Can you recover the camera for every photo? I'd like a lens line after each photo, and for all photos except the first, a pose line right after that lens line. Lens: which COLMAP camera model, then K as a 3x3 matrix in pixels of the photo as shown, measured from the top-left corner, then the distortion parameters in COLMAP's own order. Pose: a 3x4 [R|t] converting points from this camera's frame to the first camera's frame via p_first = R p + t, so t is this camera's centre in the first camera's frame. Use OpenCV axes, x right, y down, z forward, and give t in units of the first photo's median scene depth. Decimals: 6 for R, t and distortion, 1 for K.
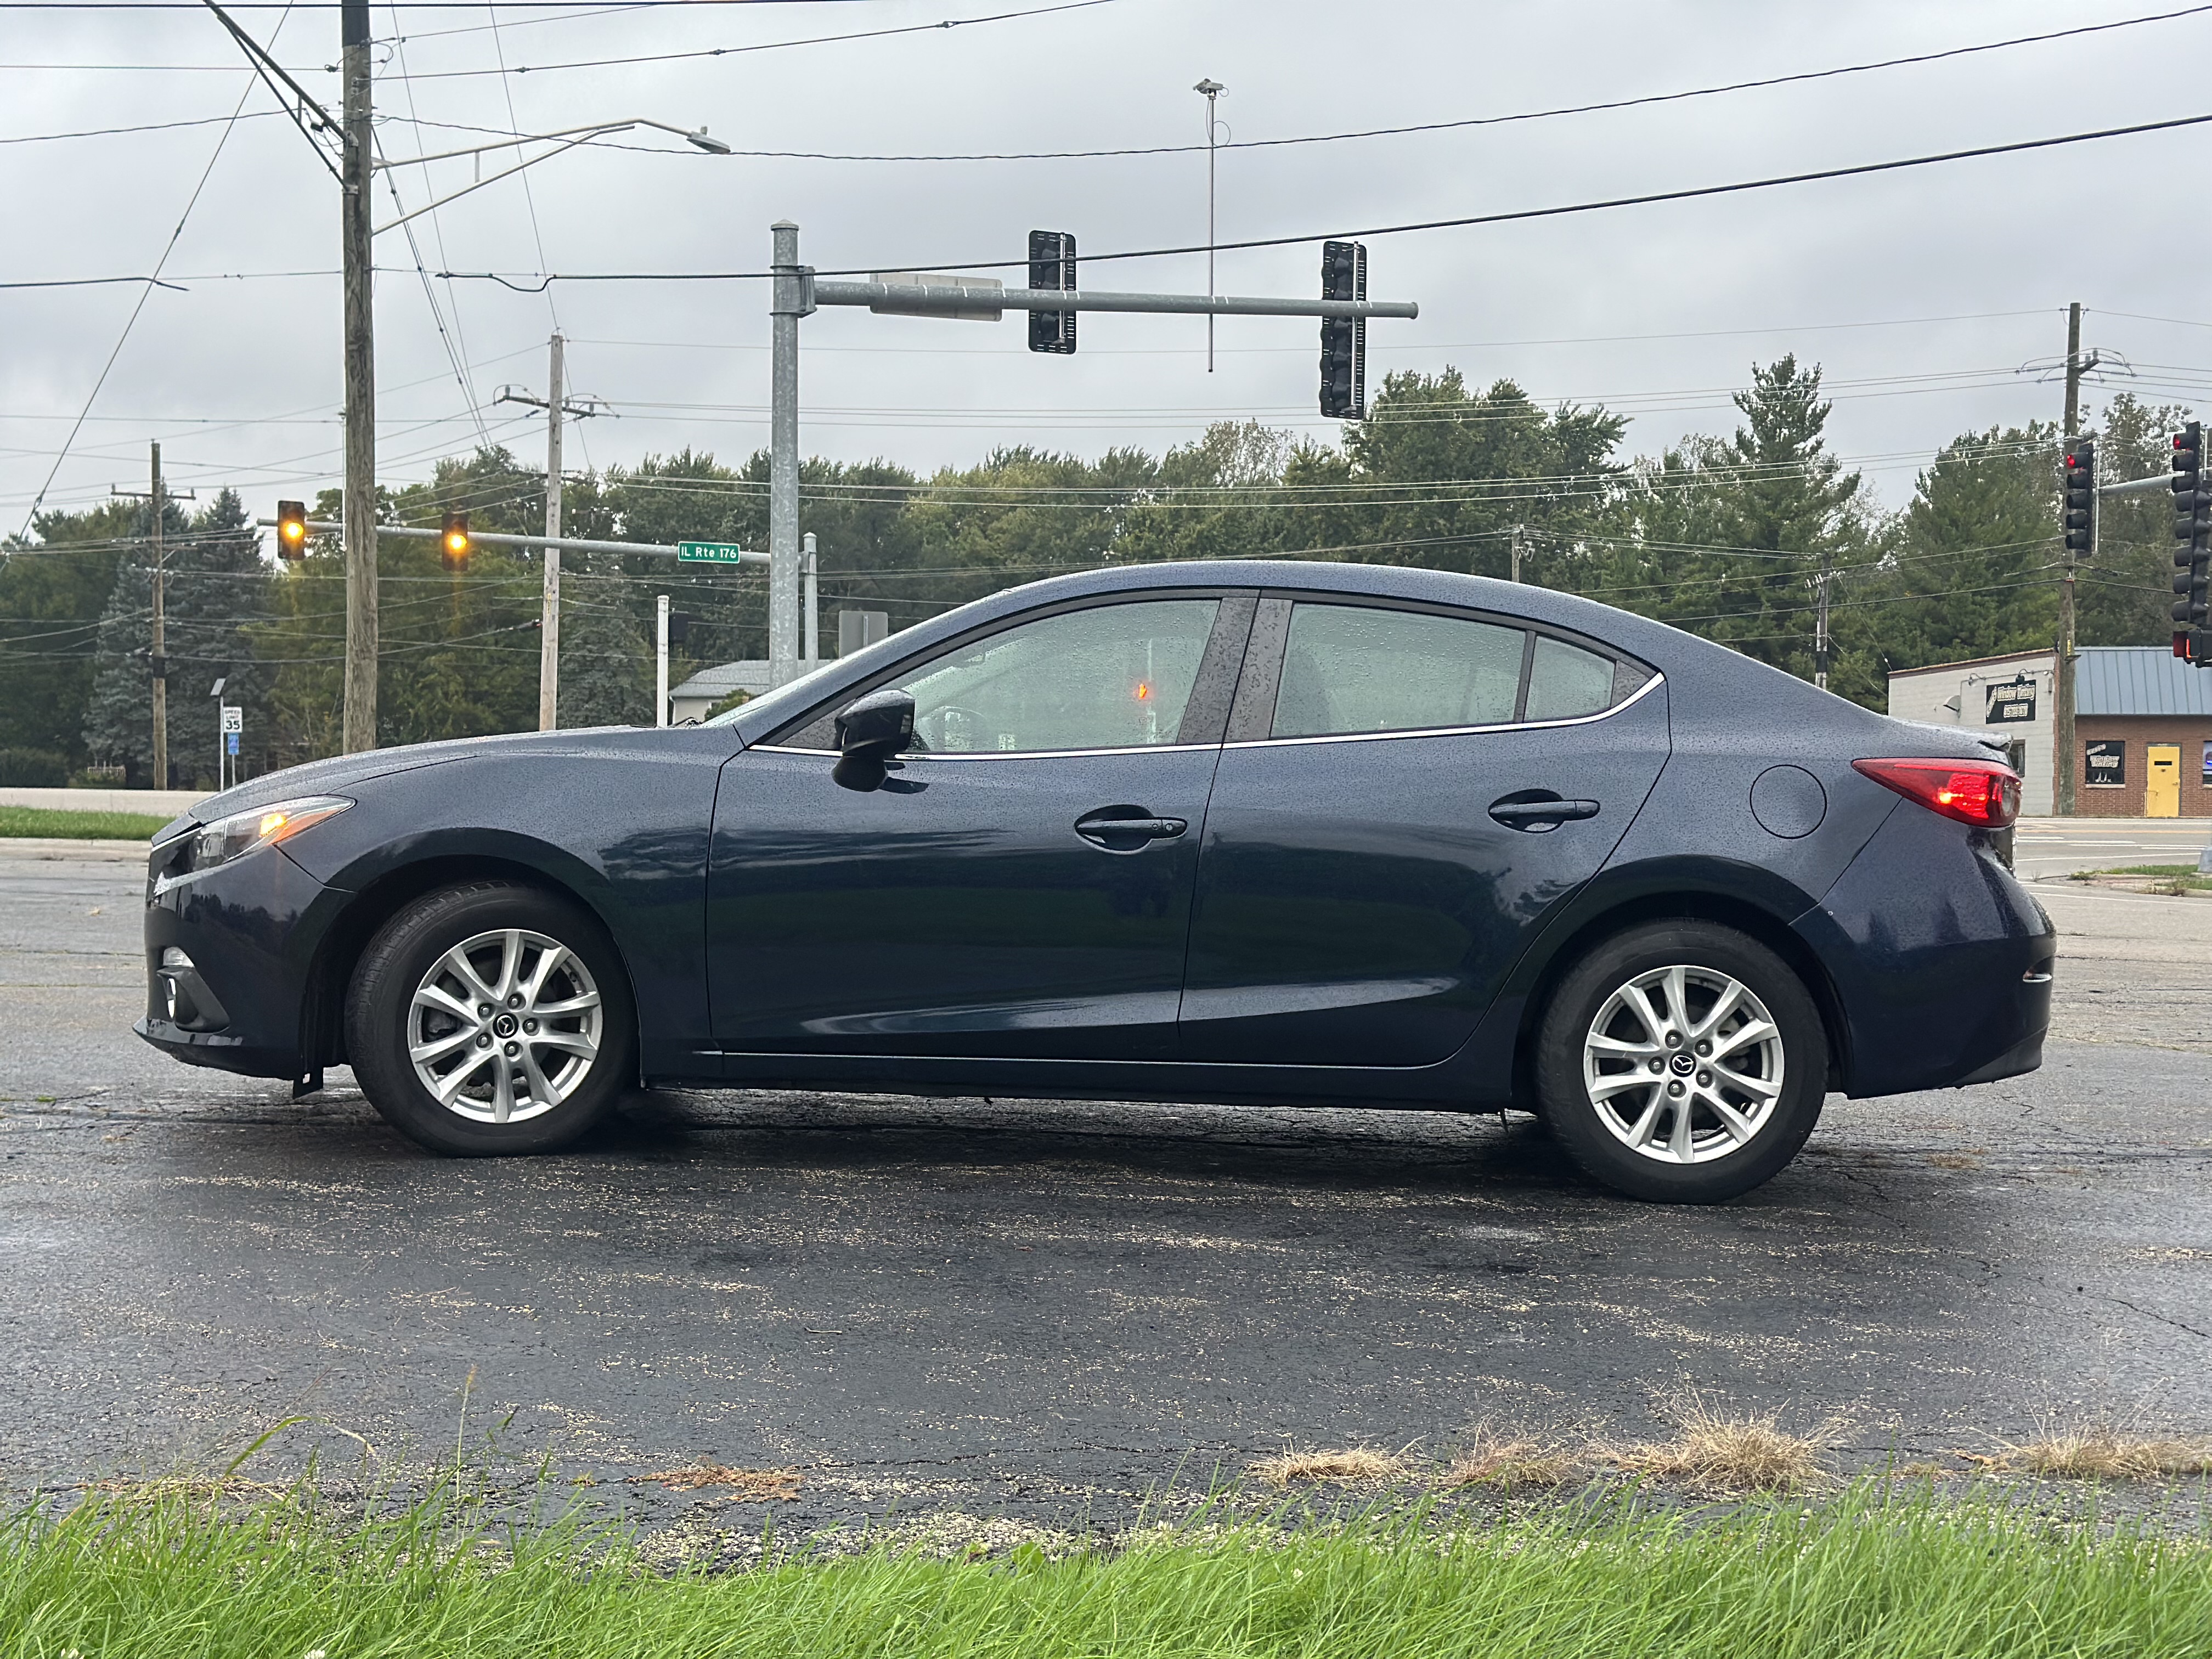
lens RADIAL K [[3178.4, 0, 1112.2], [0, 3178.4, 881.9], [0, 0, 1]] dist [0.120782, -0.119994]
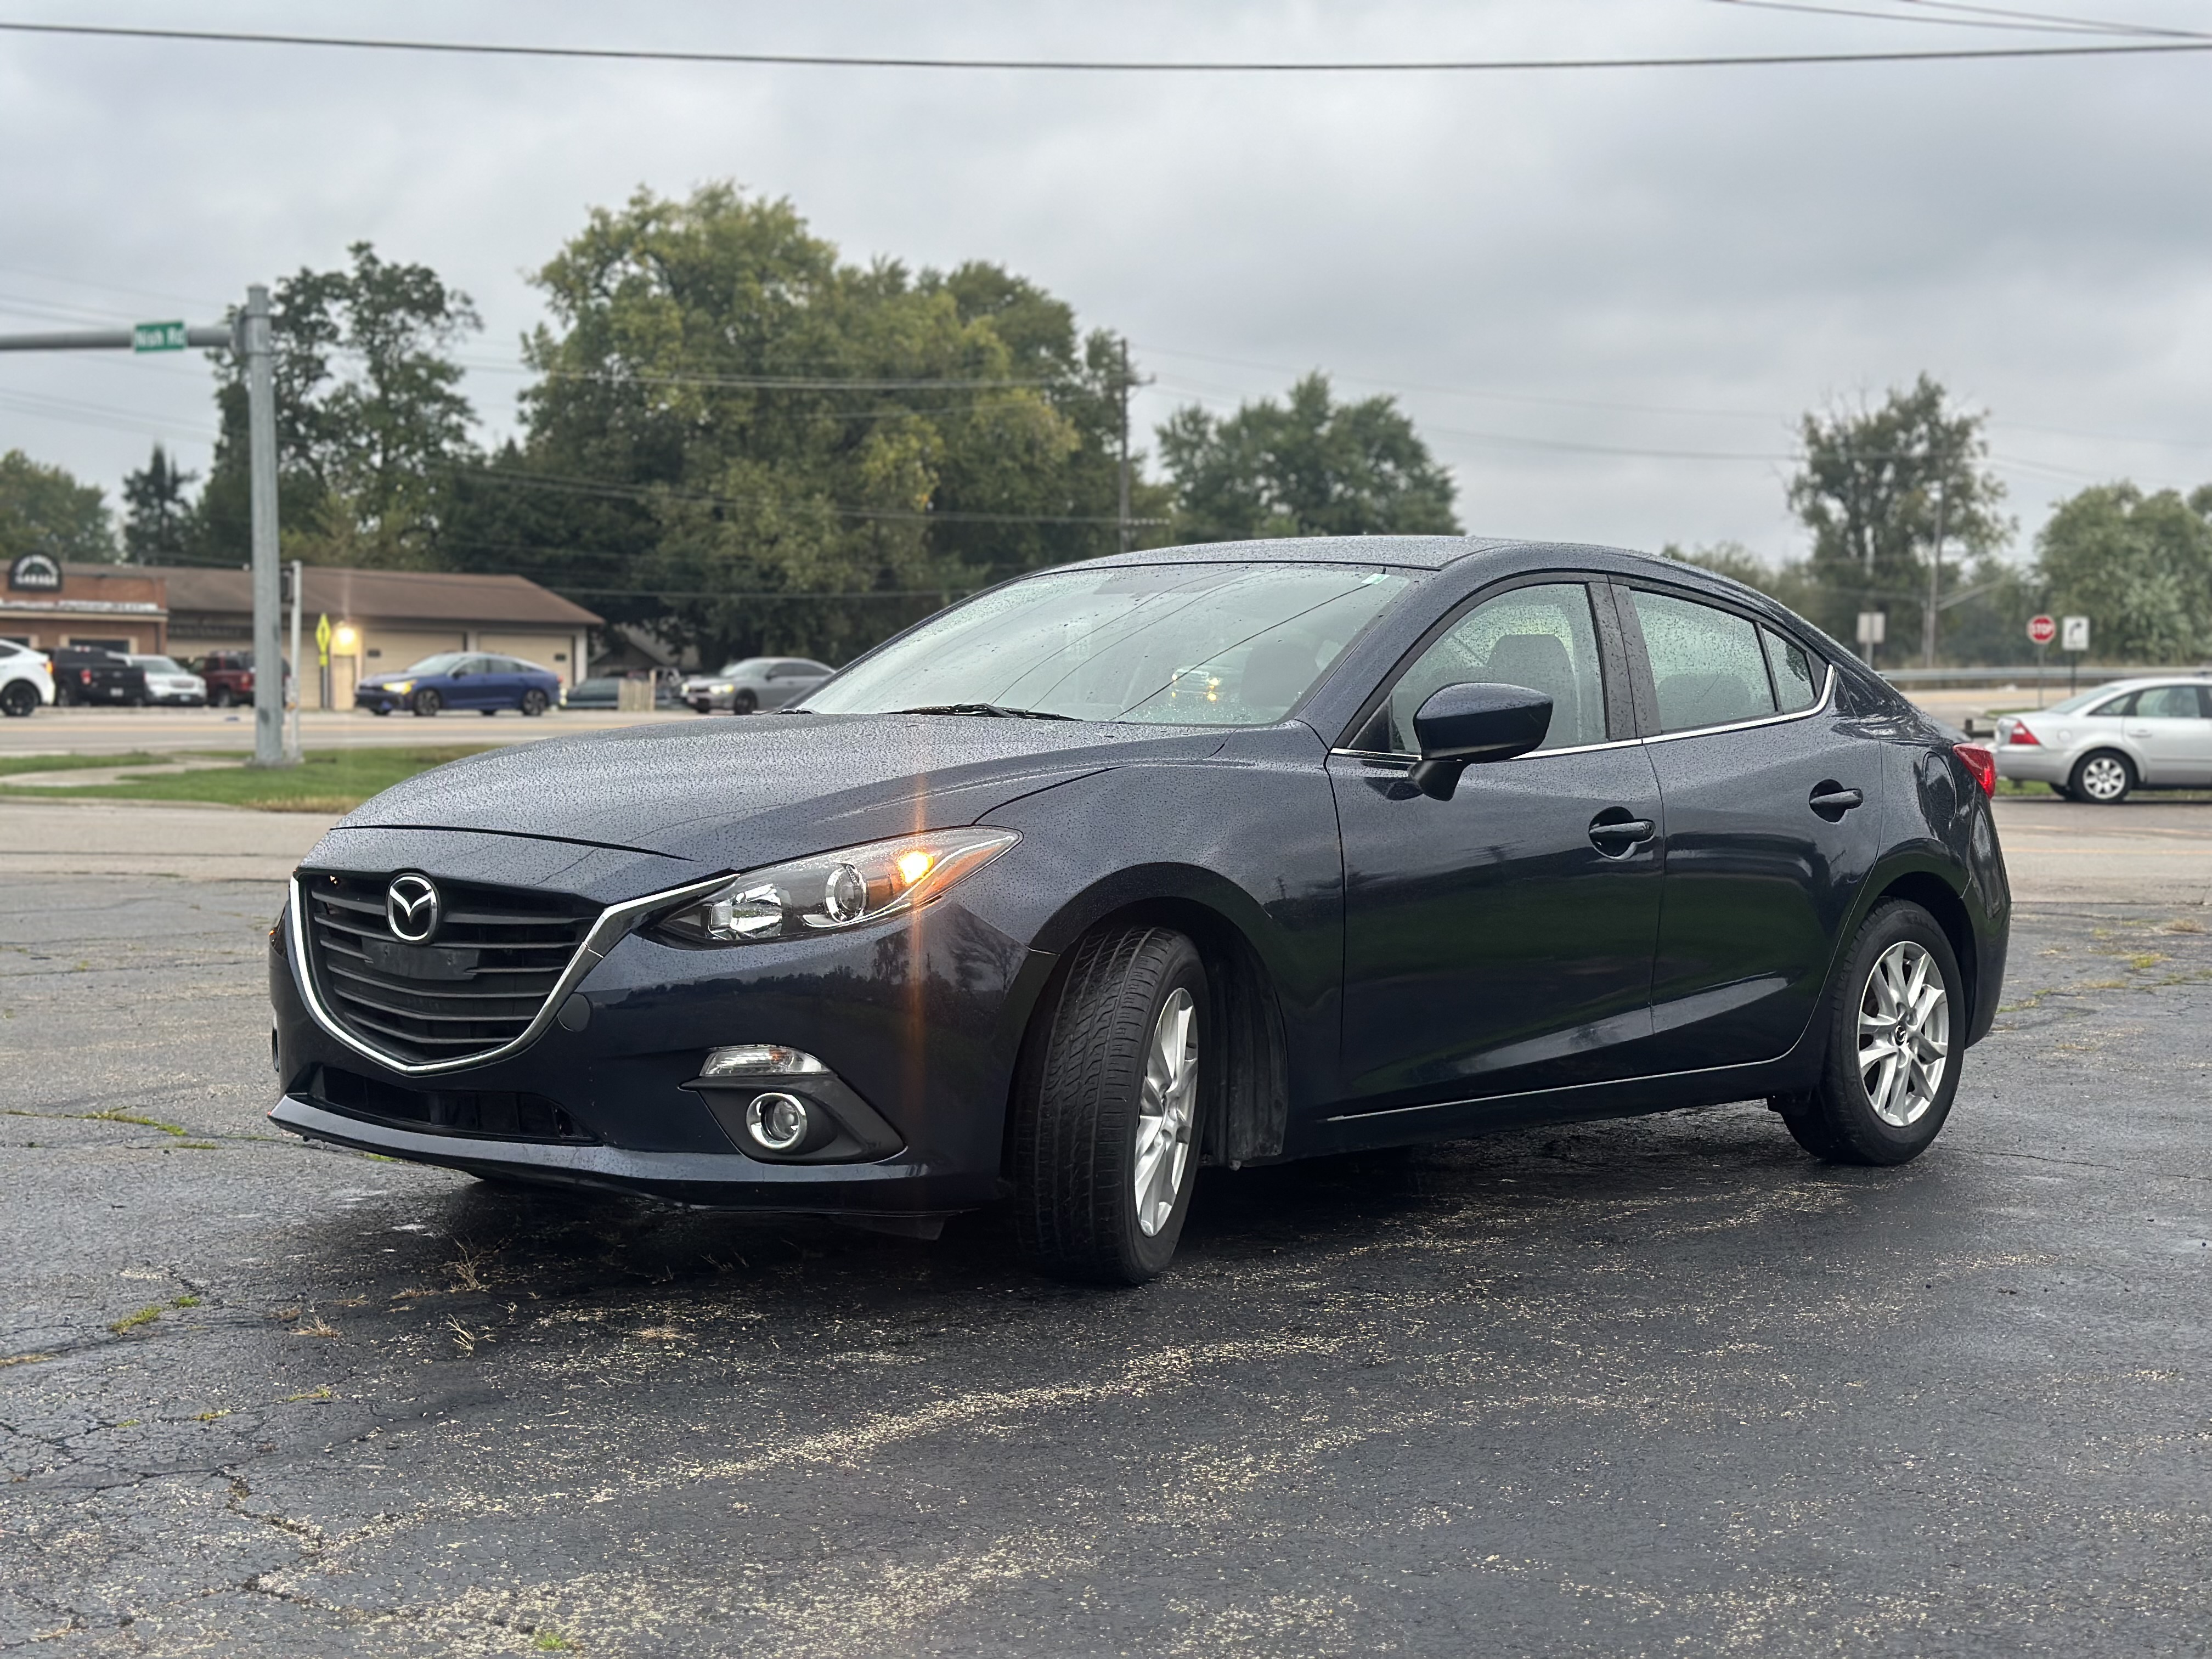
lens RADIAL K [[3178.4, 0, 1112.2], [0, 3178.4, 881.9], [0, 0, 1]] dist [0.120782, -0.119994]
pose [[0.632428, -0.049115, 0.773061, -0.816754], [0.018454, 0.998660, 0.048351, -0.050503], [-0.774399, -0.016313, 0.632487, 0.524905]]
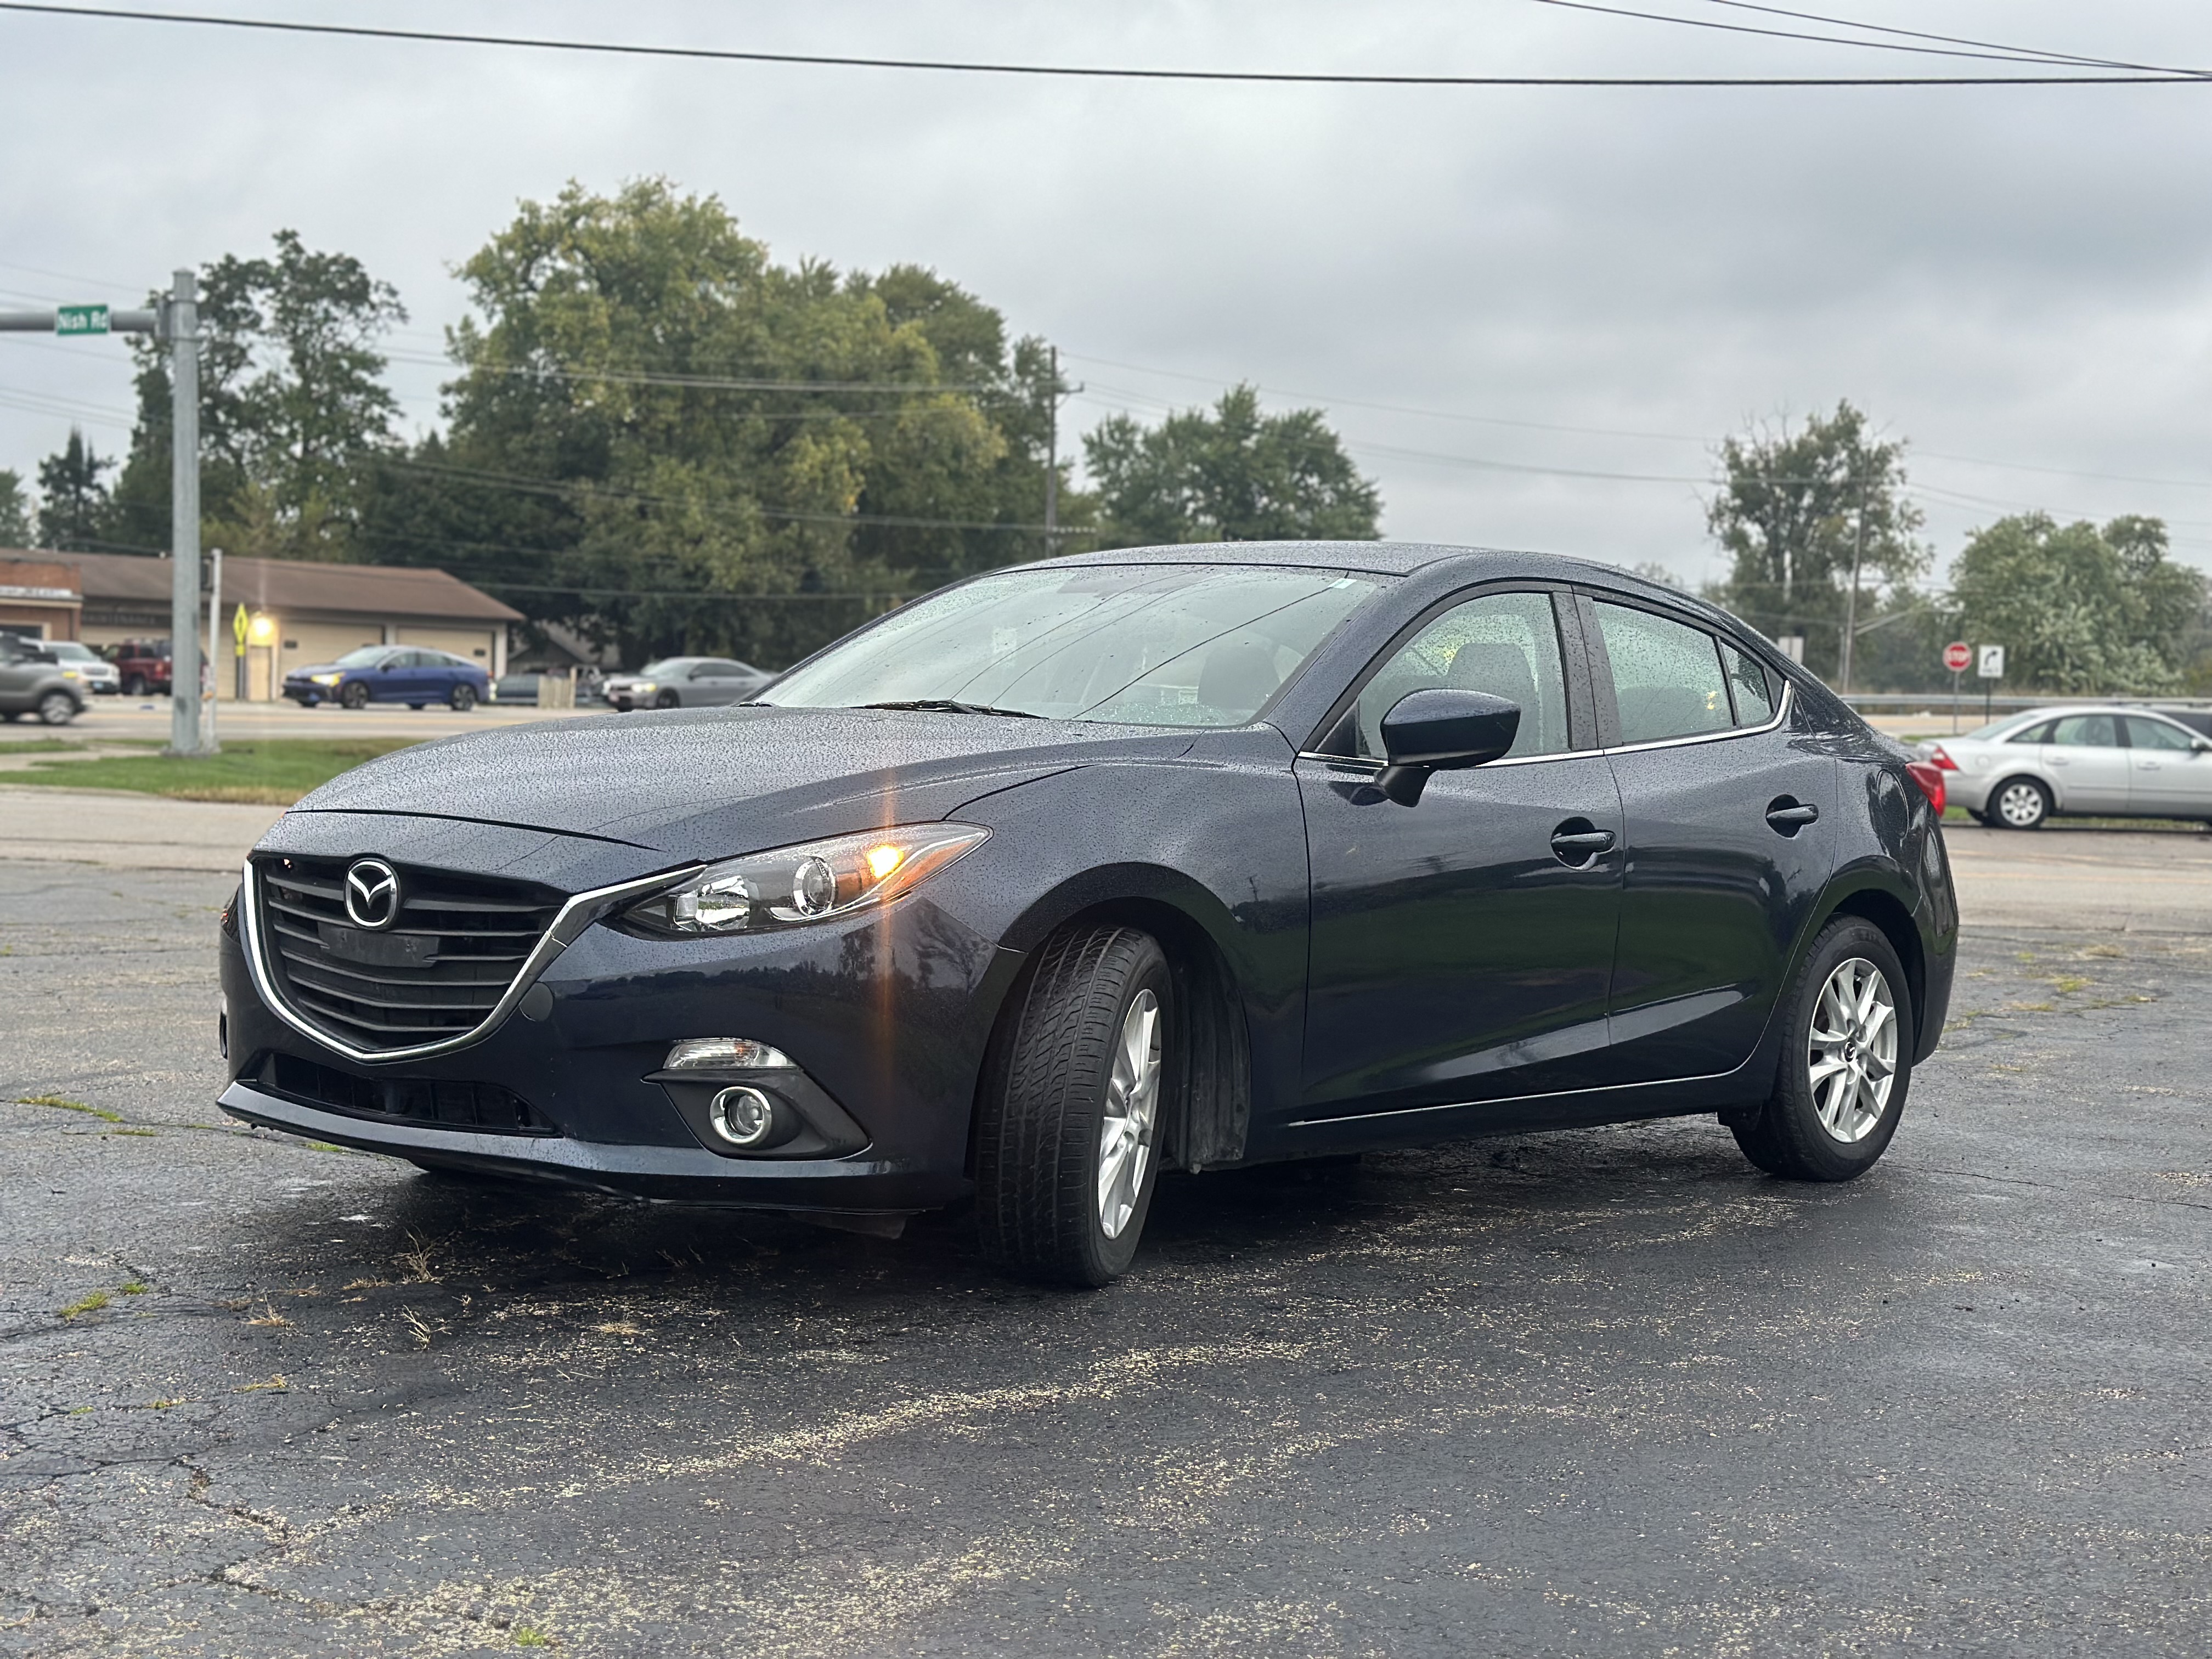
lens RADIAL K [[3178.4, 0, 1112.2], [0, 3178.4, 881.9], [0, 0, 1]] dist [0.120782, -0.119994]
pose [[0.613087, -0.035002, 0.789240, -0.820061], [-0.002134, 0.998941, 0.045960, -0.048146], [-0.790013, -0.029862, 0.612363, 0.538057]]
